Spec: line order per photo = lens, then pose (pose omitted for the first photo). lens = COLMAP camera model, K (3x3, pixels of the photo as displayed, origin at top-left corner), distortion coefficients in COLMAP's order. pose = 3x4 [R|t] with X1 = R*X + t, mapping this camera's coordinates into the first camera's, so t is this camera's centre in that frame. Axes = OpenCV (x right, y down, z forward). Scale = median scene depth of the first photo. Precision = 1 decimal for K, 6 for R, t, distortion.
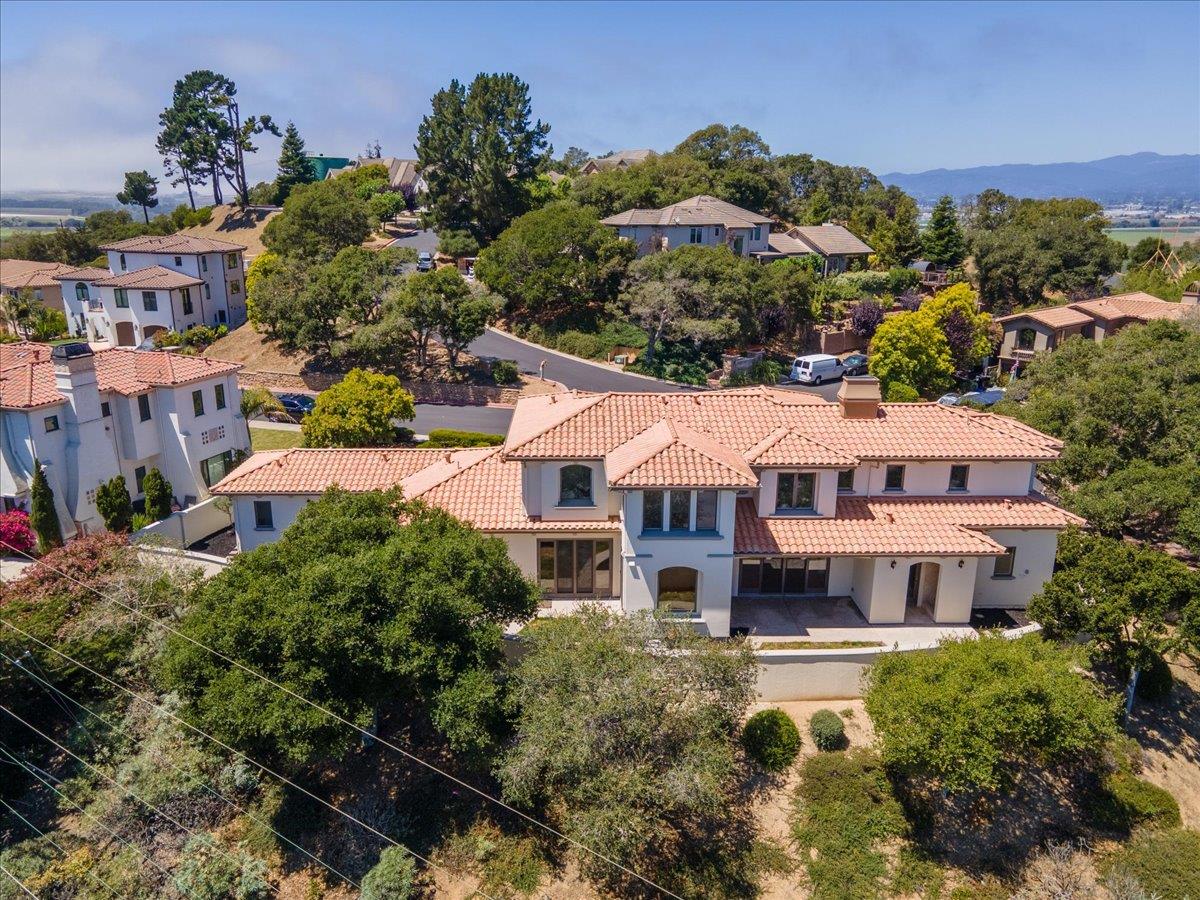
lens RADIAL K [[850.2, 0, 600.0], [0, 850.2, 450.0], [0, 0, 1]] dist [0.007948, 0.059336]
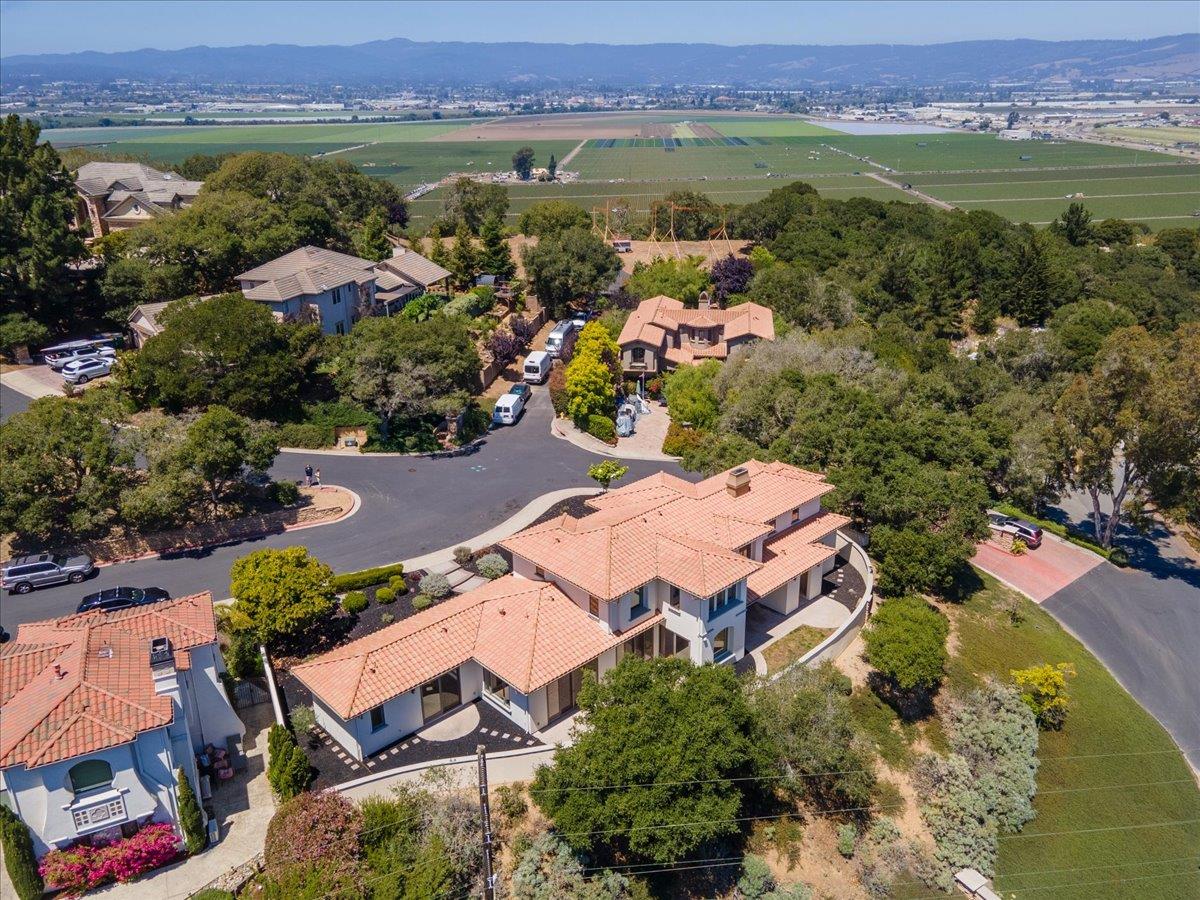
lens RADIAL K [[901.6, 0, 600.0], [0, 901.6, 450.0], [0, 0, 1]] dist [0.003378, 0.001200]
pose [[0.744003, -0.264493, 0.613599, -0.465460], [0.204799, 0.964387, 0.167378, -0.235479], [-0.636017, 0.001135, 0.771674, -0.070322]]
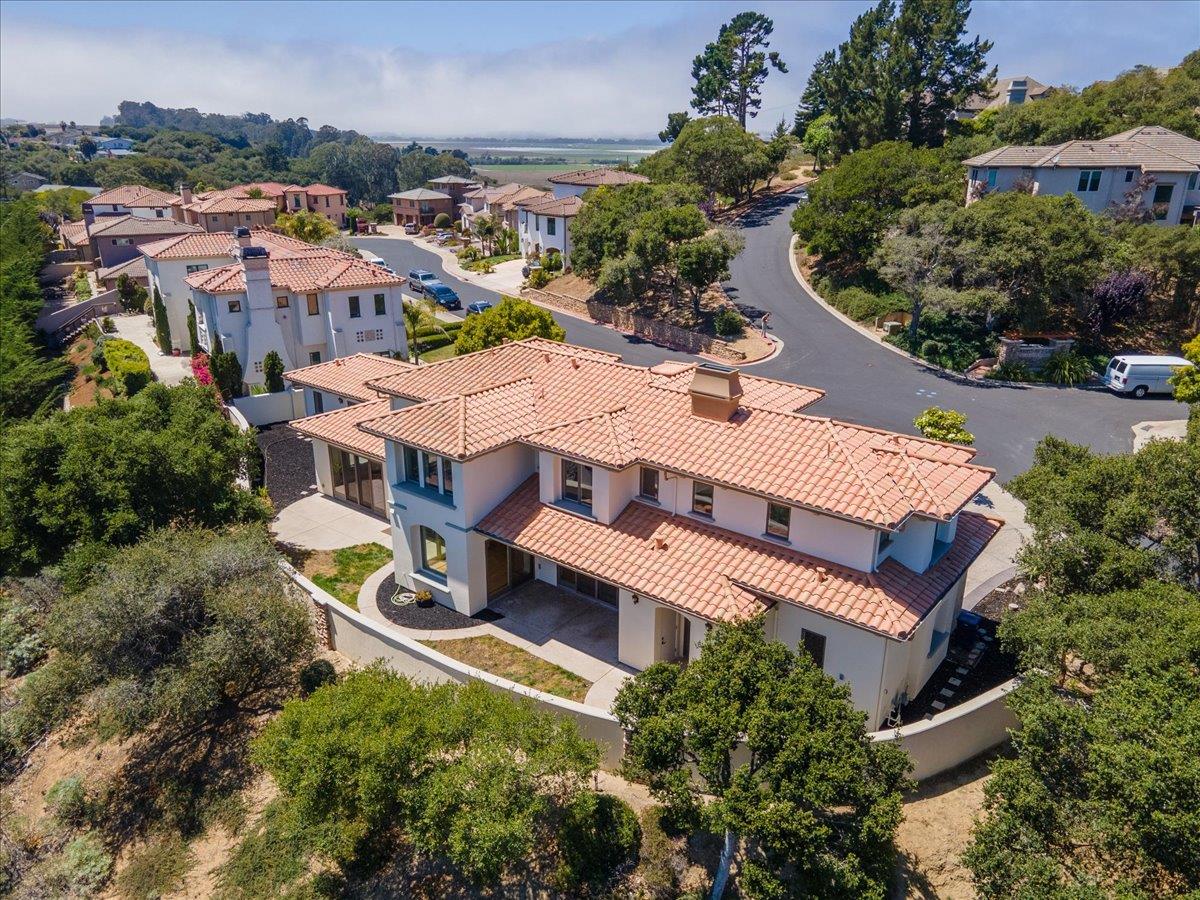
lens RADIAL K [[850.2, 0, 600.0], [0, 850.2, 450.0], [0, 0, 1]] dist [0.007948, 0.059336]
pose [[0.787142, 0.217122, -0.577292, 0.335243], [-0.178888, 0.976124, 0.123210, -0.042577], [0.590260, 0.006287, 0.807188, 0.151033]]
